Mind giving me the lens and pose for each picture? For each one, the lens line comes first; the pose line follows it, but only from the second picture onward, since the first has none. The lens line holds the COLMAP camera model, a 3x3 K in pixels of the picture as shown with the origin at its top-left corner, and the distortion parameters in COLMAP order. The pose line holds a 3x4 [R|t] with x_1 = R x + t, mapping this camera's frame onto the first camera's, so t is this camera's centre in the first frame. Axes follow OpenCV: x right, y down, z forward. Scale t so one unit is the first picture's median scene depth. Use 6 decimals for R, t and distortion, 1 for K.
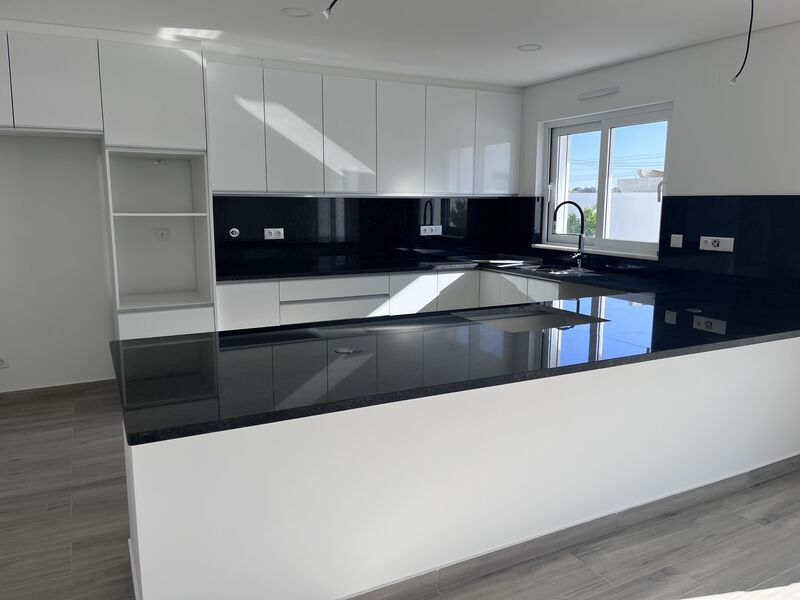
lens RADIAL K [[609.9, 0, 398.7], [0, 609.9, 302.3], [0, 0, 1]] dist [0.053875, -0.057842]
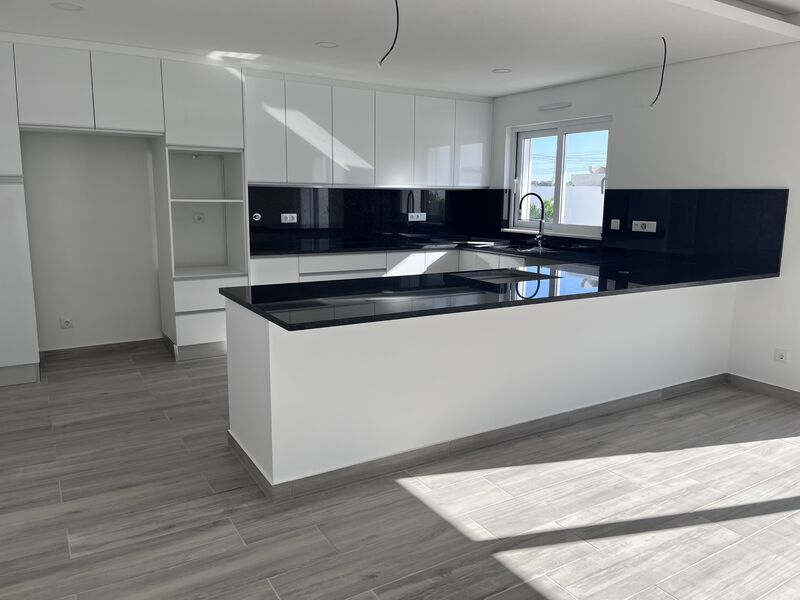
lens RADIAL K [[609.9, 0, 403.2], [0, 609.9, 297.7], [0, 0, 1]] dist [0.053875, -0.057842]
pose [[0.997434, -0.003967, 0.071483, -0.079870], [0.003544, 0.999975, 0.006047, 0.043132], [-0.071505, -0.005778, 0.997423, -0.241524]]
